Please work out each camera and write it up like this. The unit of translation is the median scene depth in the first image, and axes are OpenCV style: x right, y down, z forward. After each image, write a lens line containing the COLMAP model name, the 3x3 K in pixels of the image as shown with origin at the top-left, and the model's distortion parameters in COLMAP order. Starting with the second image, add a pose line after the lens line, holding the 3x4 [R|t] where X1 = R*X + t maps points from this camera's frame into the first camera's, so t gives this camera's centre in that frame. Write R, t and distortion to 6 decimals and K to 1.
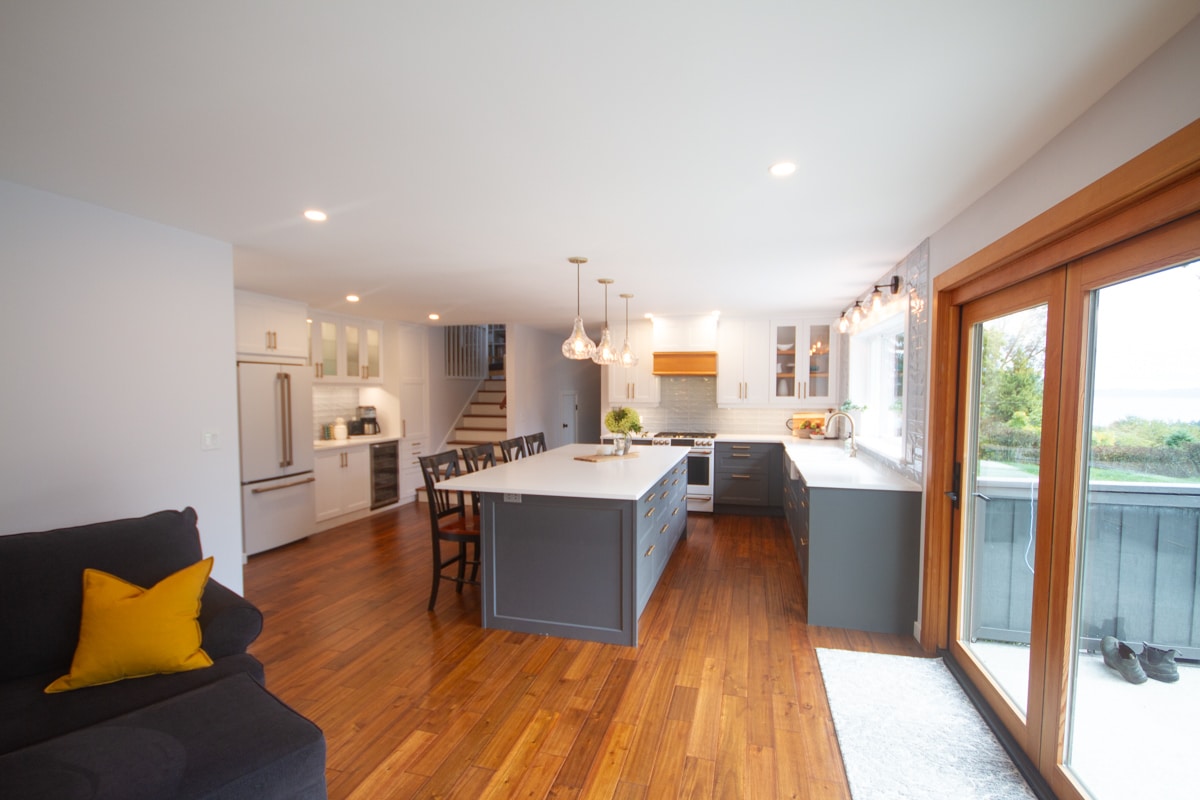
lens RADIAL K [[558.3, 0, 600.4], [0, 558.3, 416.9], [0, 0, 1]] dist [0.001854, 0.000151]
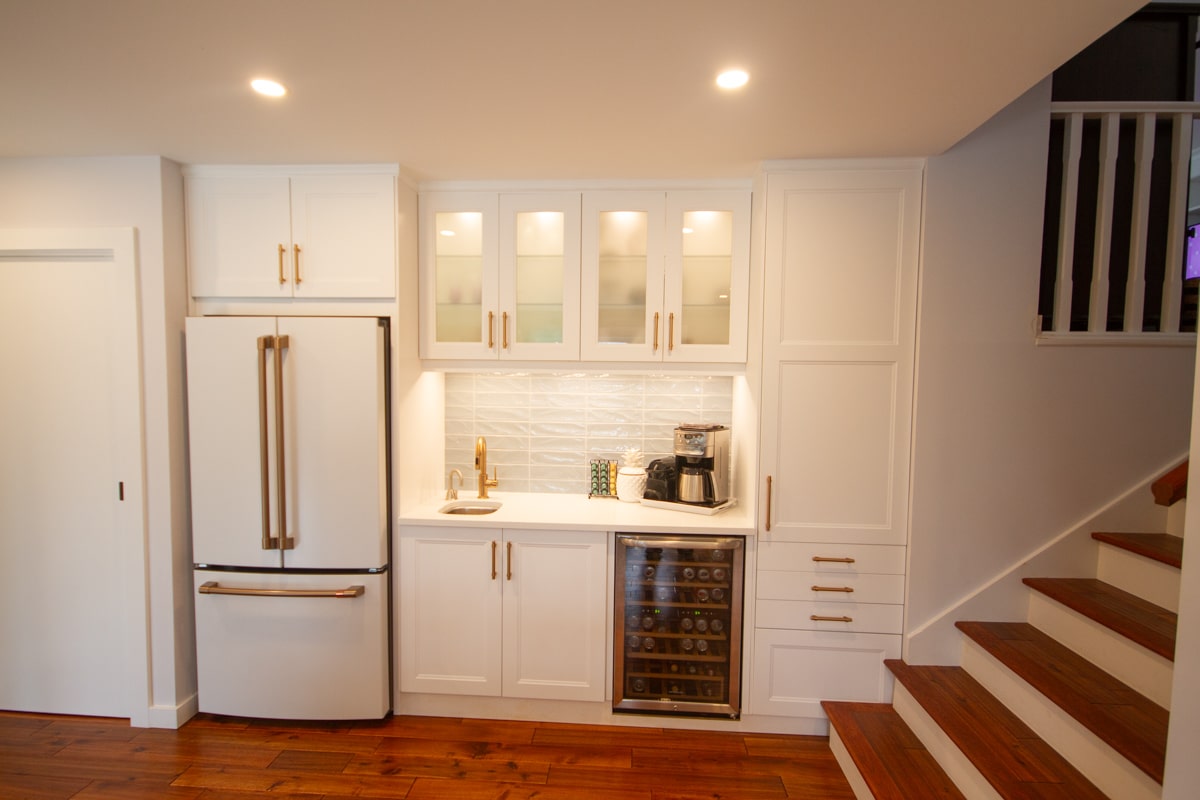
lens RADIAL K [[600.8, 0, 600.4], [0, 600.8, 417.8], [0, 0, 1]] dist [0.002893, -0.000258]
pose [[0.199930, 0.063243, -0.977767, -0.043241], [-0.060369, 0.996814, 0.052131, -0.041934], [0.977949, 0.048605, 0.203111, 0.887749]]
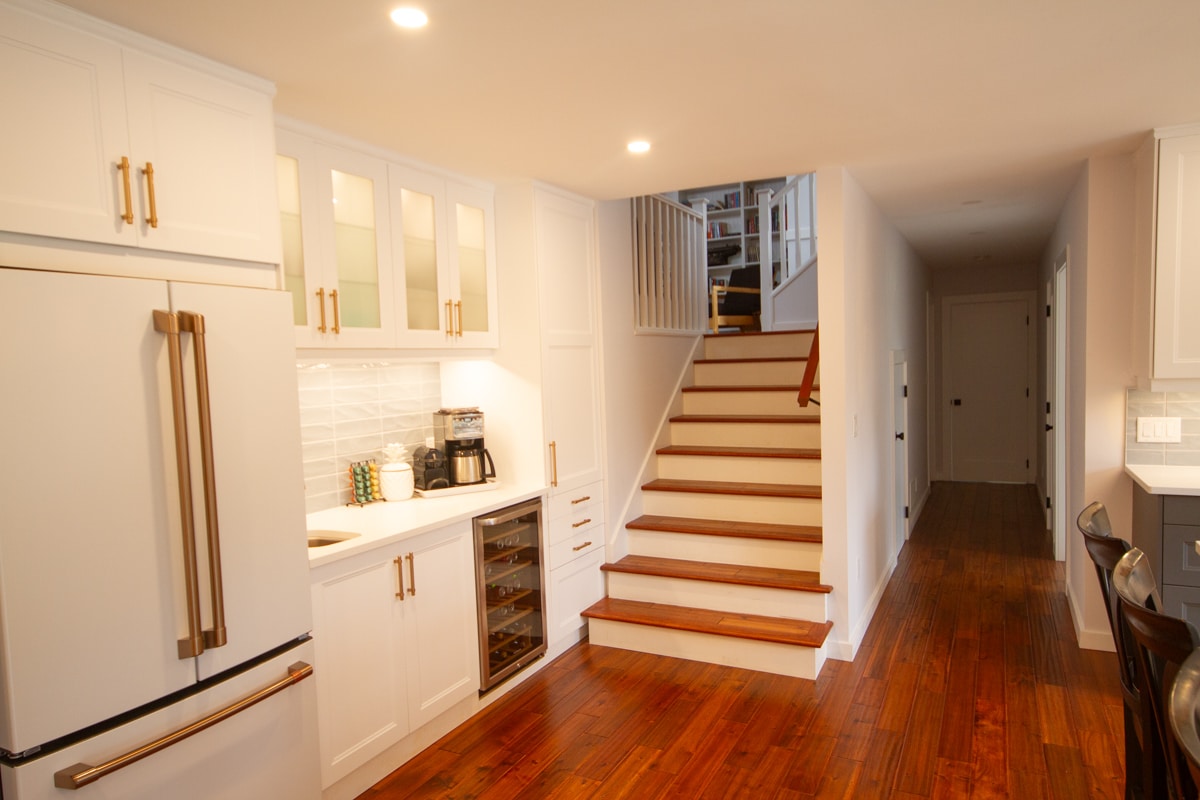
lens RADIAL K [[787.8, 0, 604.0], [0, 787.8, 418.3], [0, 0, 1]] dist [0.029753, 0.003828]
pose [[0.979813, -0.019696, -0.198942, -0.222273], [0.024864, 0.999414, 0.023512, -0.023730], [0.198362, -0.027984, 0.979729, 0.508500]]
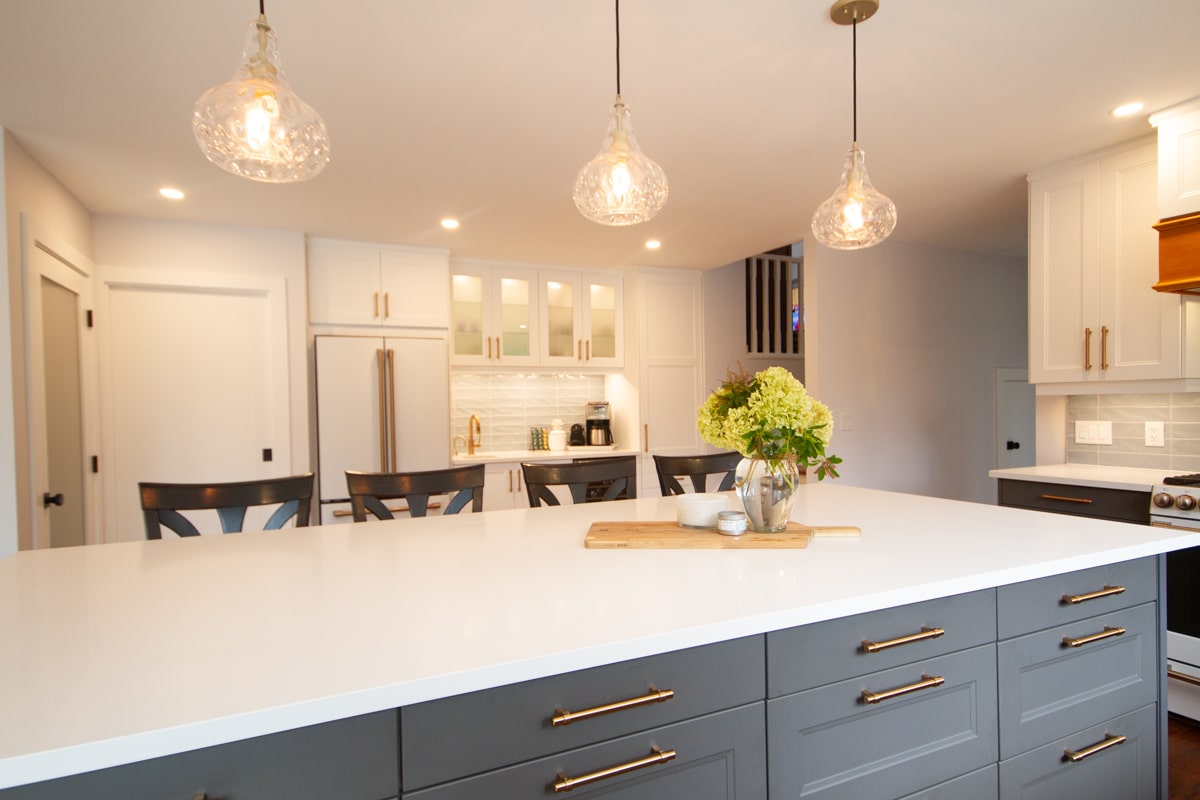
lens RADIAL K [[653.2, 0, 594.1], [0, 653.2, 424.0], [0, 0, 1]] dist [-0.003120, 0.001094]
pose [[0.647200, 0.010089, -0.762254, 0.175126], [-0.020213, 0.999788, -0.003929, 0.010019], [0.762052, 0.017951, 0.647267, 0.515596]]
